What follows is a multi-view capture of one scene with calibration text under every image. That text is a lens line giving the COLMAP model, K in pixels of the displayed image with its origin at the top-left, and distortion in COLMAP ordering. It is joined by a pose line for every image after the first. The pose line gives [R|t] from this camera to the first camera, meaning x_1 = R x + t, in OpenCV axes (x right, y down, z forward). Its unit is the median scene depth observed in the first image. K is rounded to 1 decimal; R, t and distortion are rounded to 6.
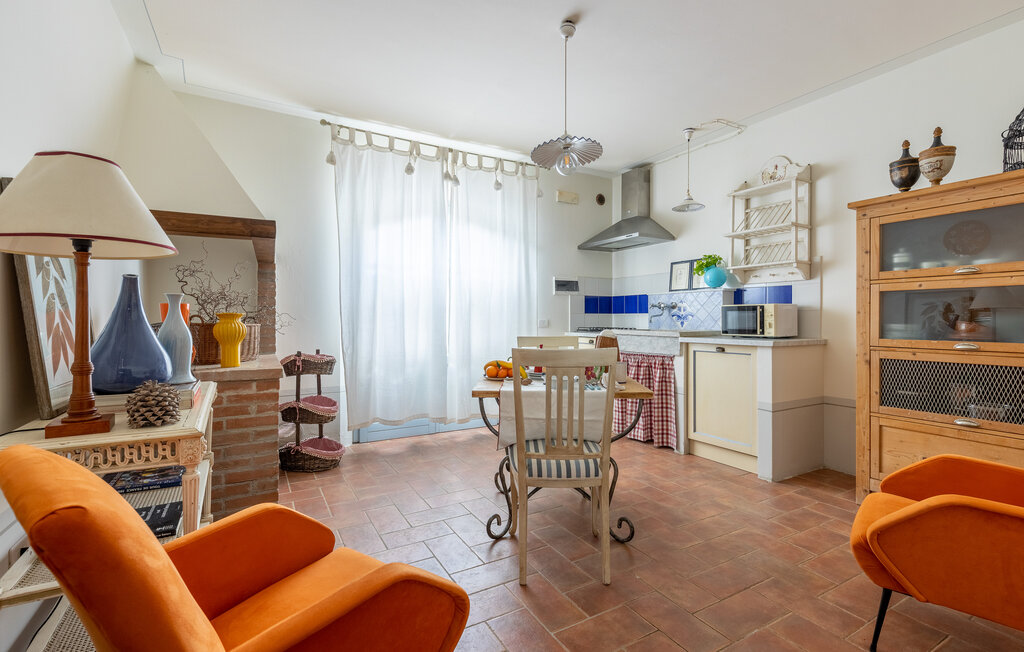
lens RADIAL K [[461.8, 0, 512.8], [0, 461.8, 320.7], [0, 0, 1]] dist [0.004557, -0.001802]
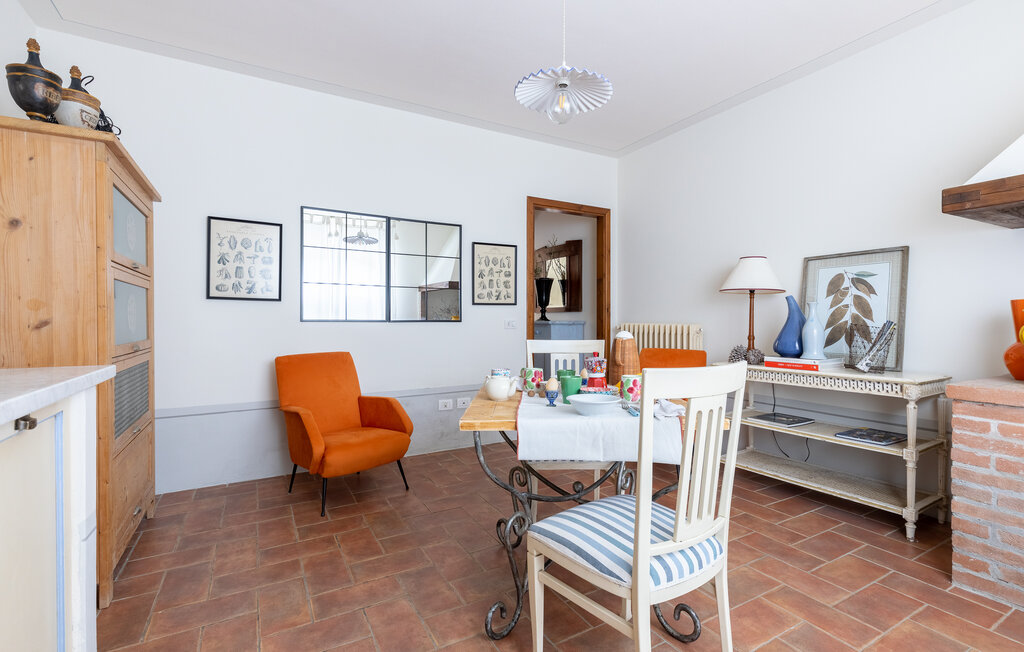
lens RADIAL K [[461.8, 0, 513.3], [0, 461.8, 326.5], [0, 0, 1]] dist [0.004557, -0.001802]
pose [[-0.999985, -0.000474, 0.005456, 0.128055], [-0.000366, 0.999803, 0.019857, -0.004411], [-0.005465, 0.019854, -0.999788, 1.175153]]
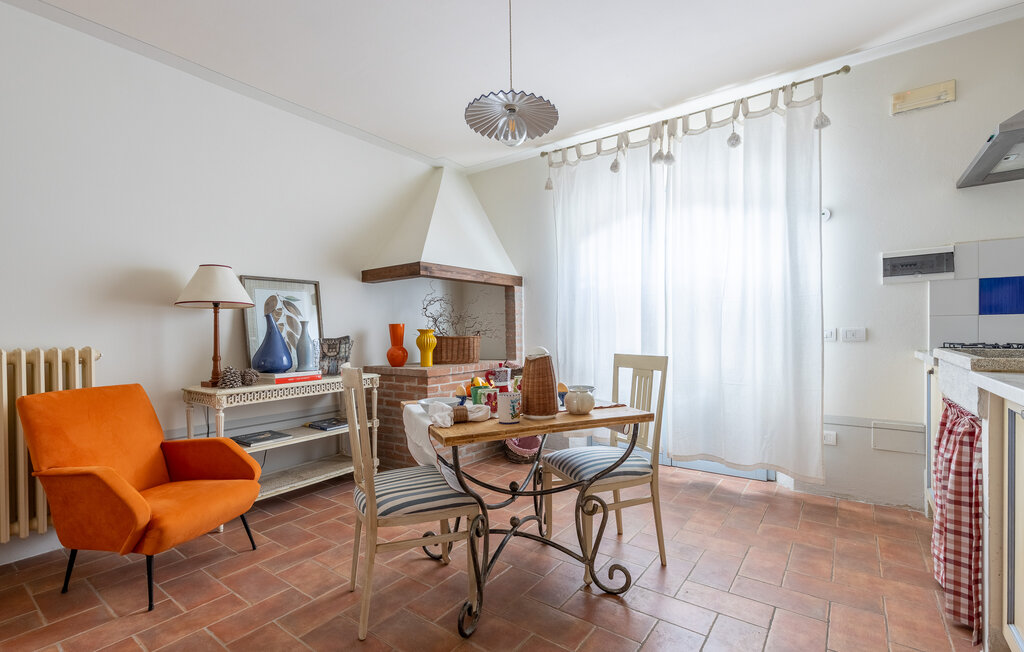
lens RADIAL K [[461.8, 0, 514.9], [0, 461.8, 341.0], [0, 0, 1]] dist [0.004557, -0.001802]
pose [[0.396780, 0.014487, -0.917799, 0.562622], [0.011632, 0.999716, 0.020809, -0.004958], [0.917840, -0.018933, 0.396499, 0.468945]]
